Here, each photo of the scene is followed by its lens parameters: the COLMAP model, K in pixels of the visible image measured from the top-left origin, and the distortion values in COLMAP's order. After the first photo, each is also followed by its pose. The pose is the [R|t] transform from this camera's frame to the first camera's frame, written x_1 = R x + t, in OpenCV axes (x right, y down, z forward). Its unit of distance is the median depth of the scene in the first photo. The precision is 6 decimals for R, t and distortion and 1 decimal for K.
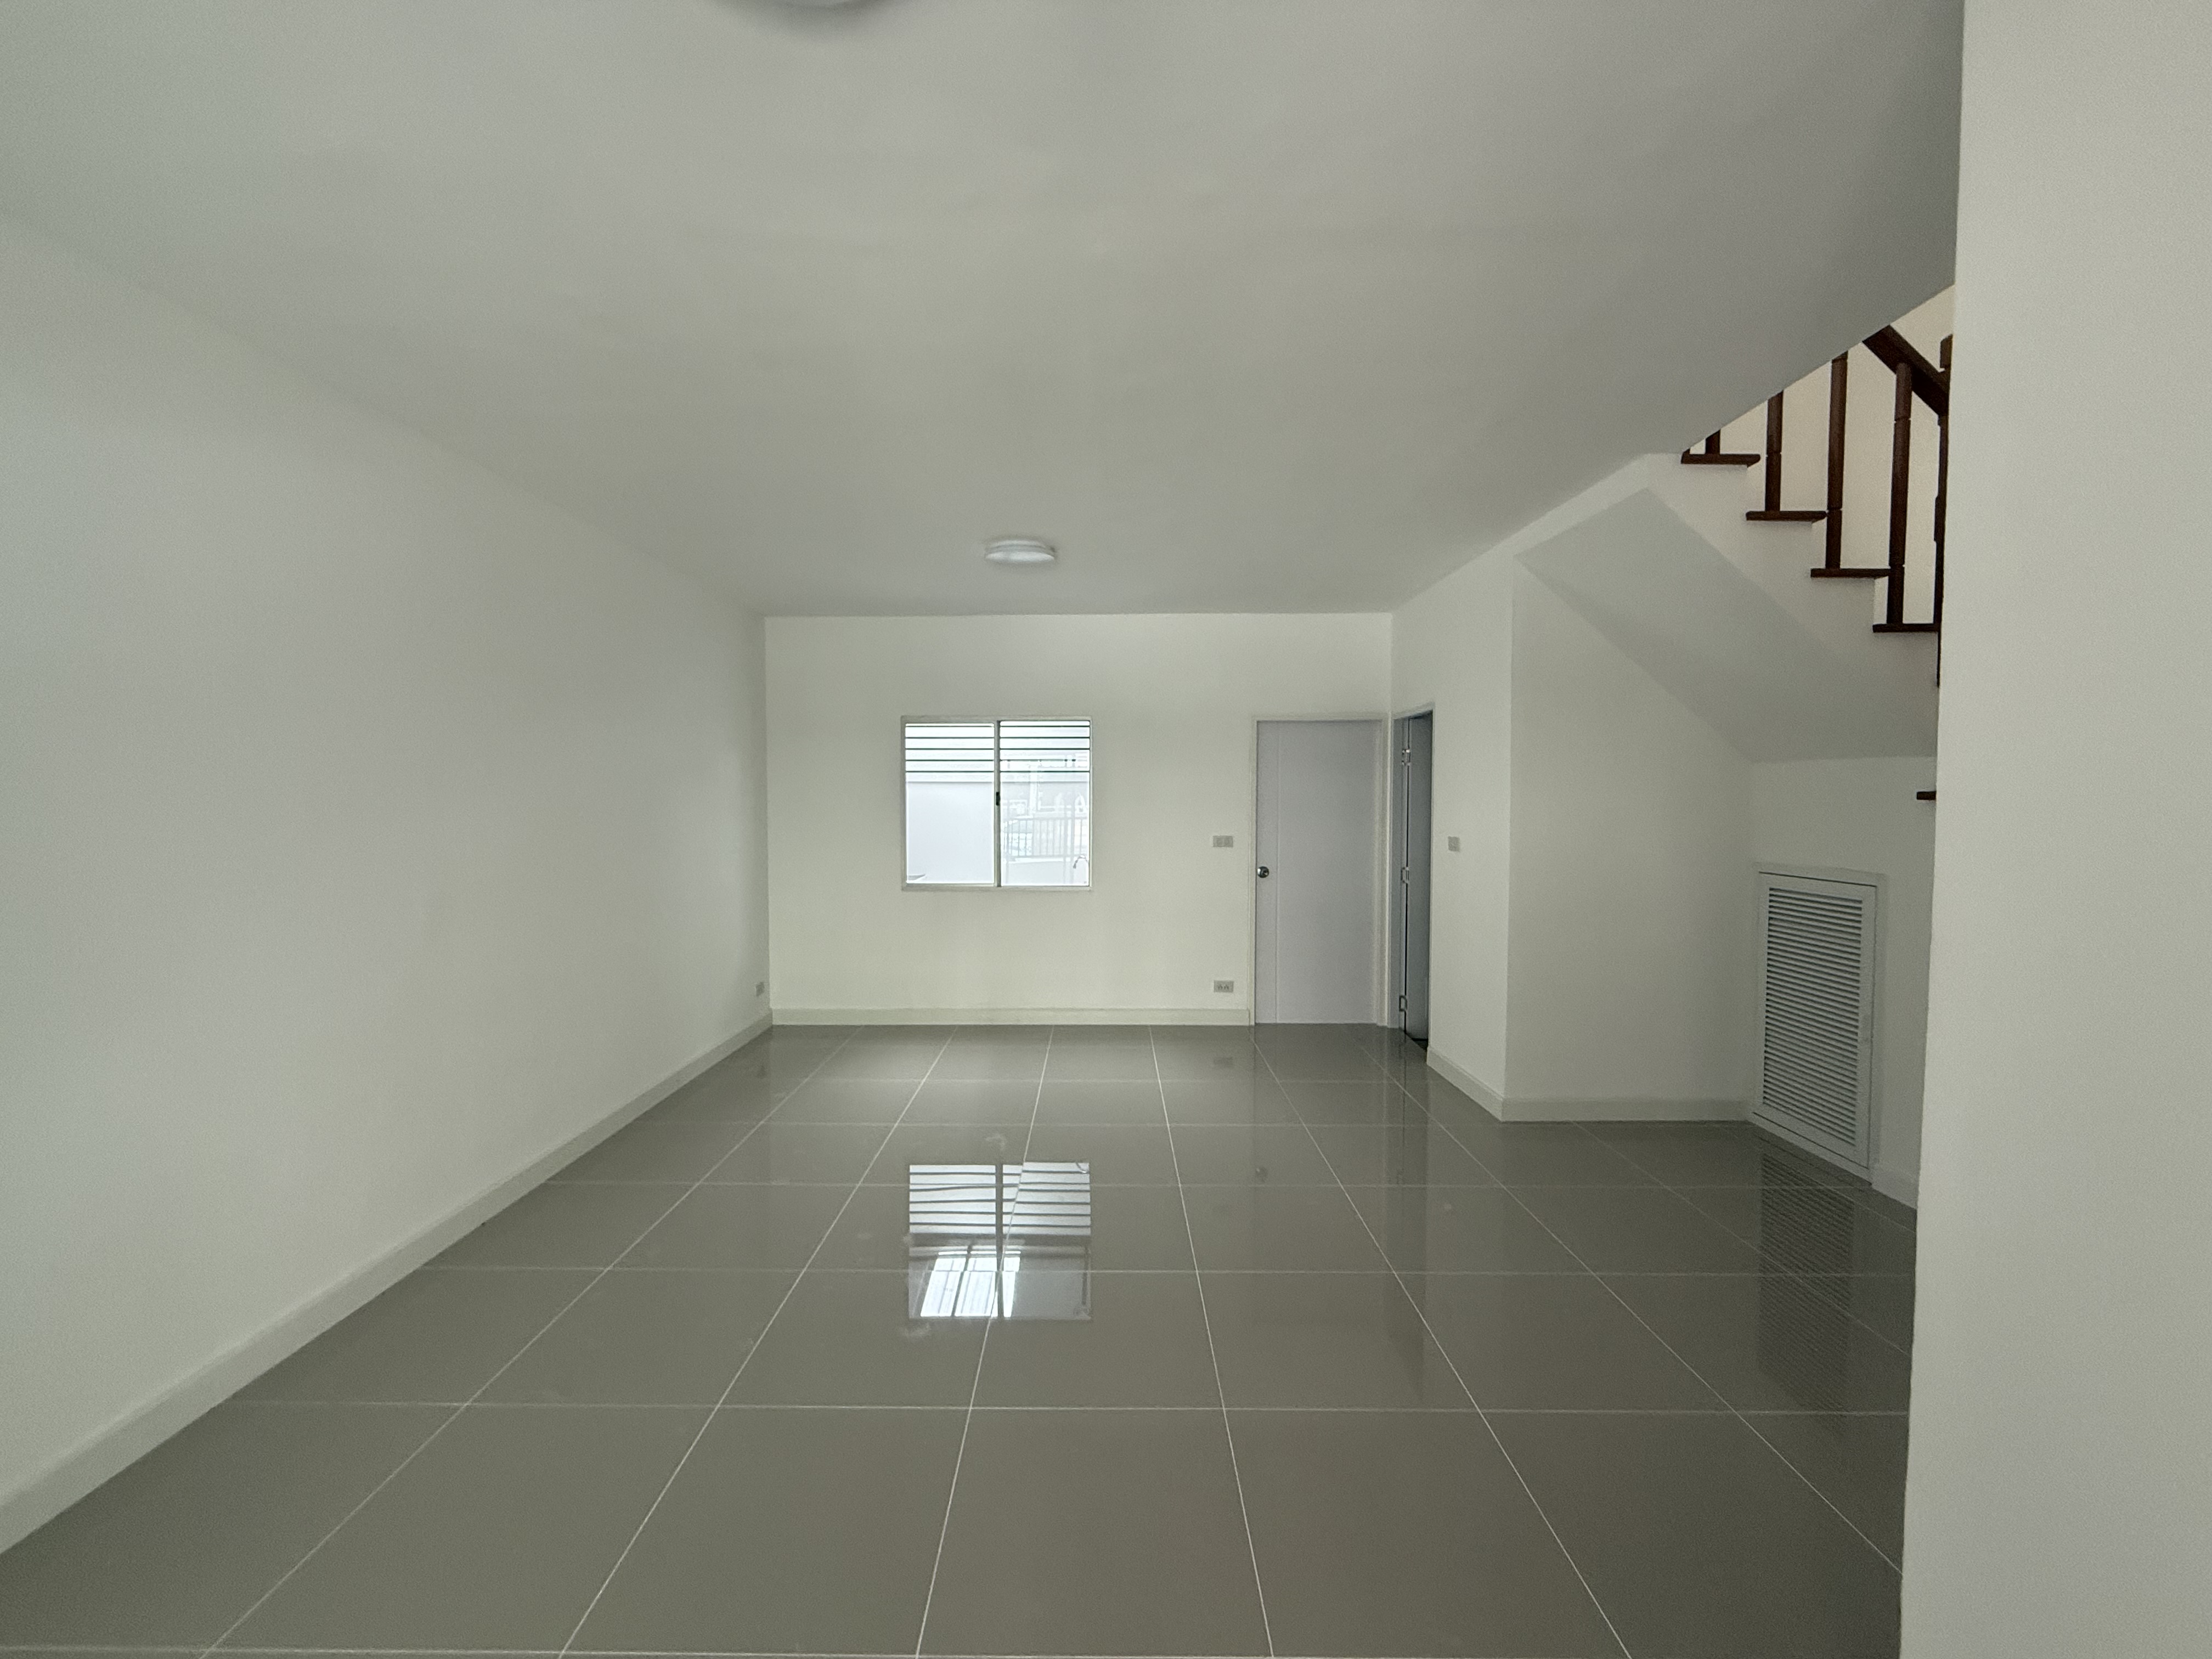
lens RADIAL K [[884.7, 0, 1096.3], [0, 884.7, 828.8], [0, 0, 1]] dist [-0.000429, 0.000225]
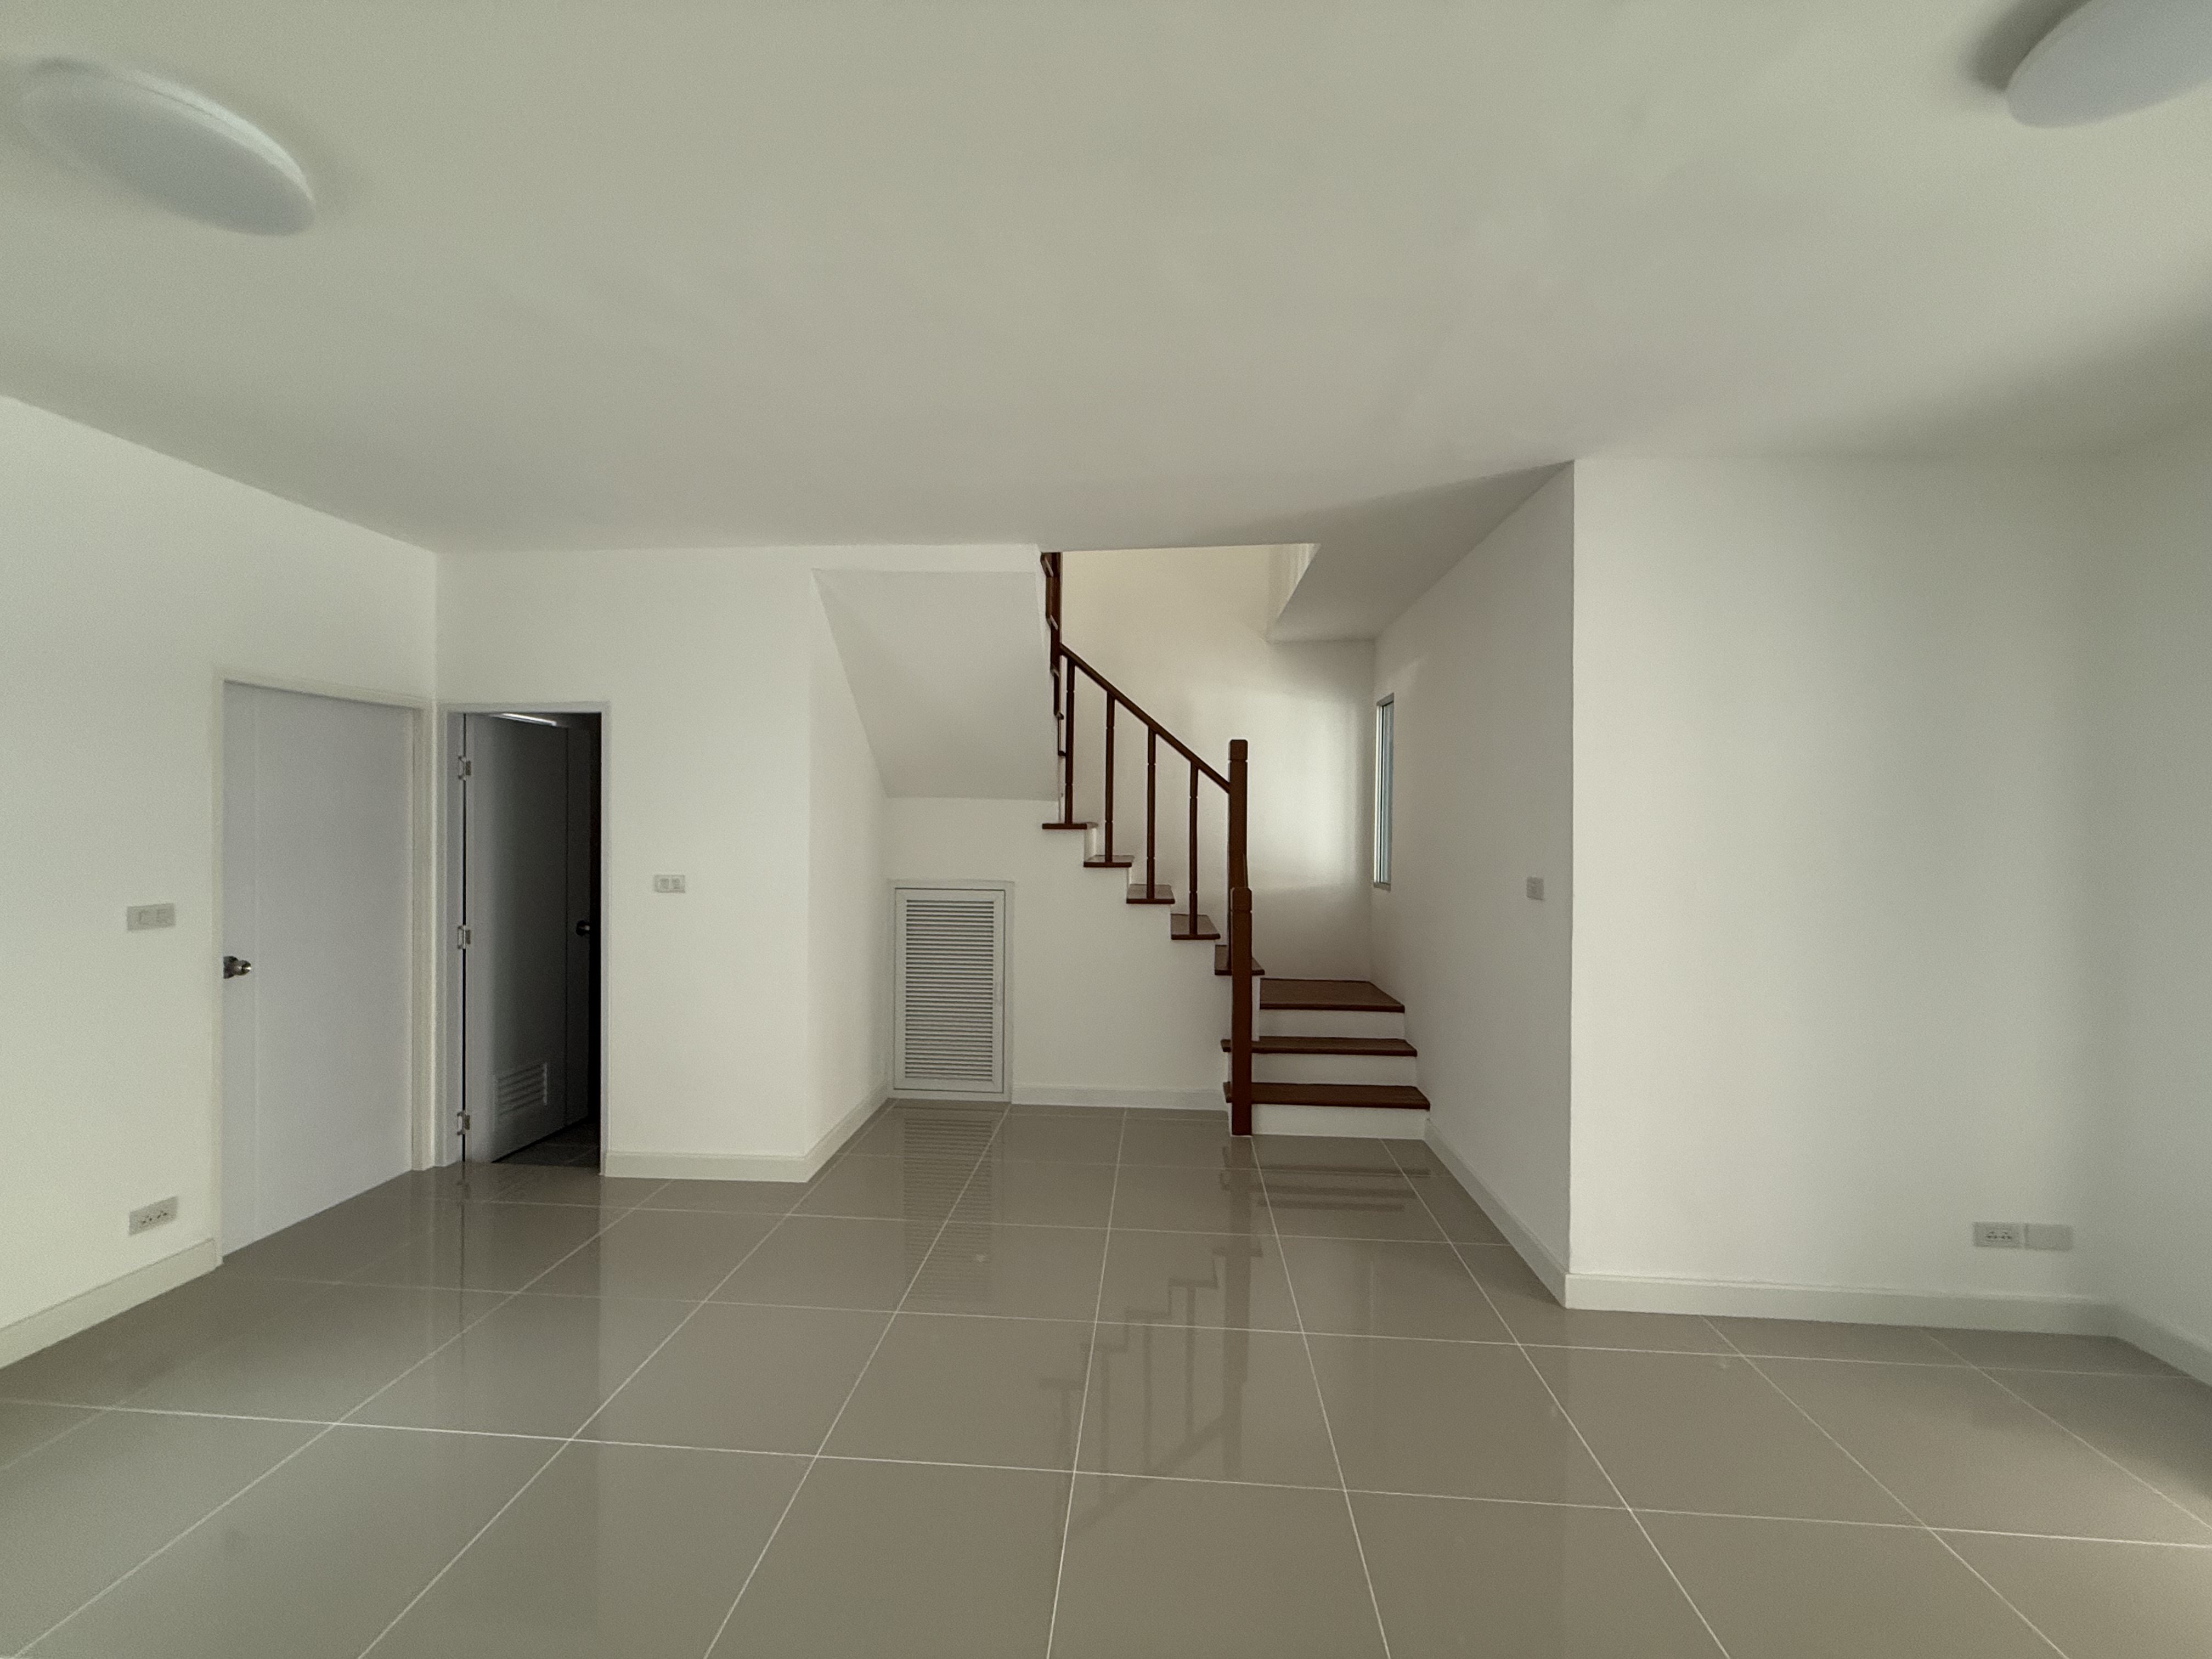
lens RADIAL K [[884.7, 0, 1096.3], [0, 884.7, 828.8], [0, 0, 1]] dist [-0.000429, 0.000225]
pose [[0.073677, -0.006982, 0.997258, -0.355302], [0.029354, 0.999557, 0.004830, -0.024599], [-0.996850, 0.028918, 0.073849, 0.517623]]
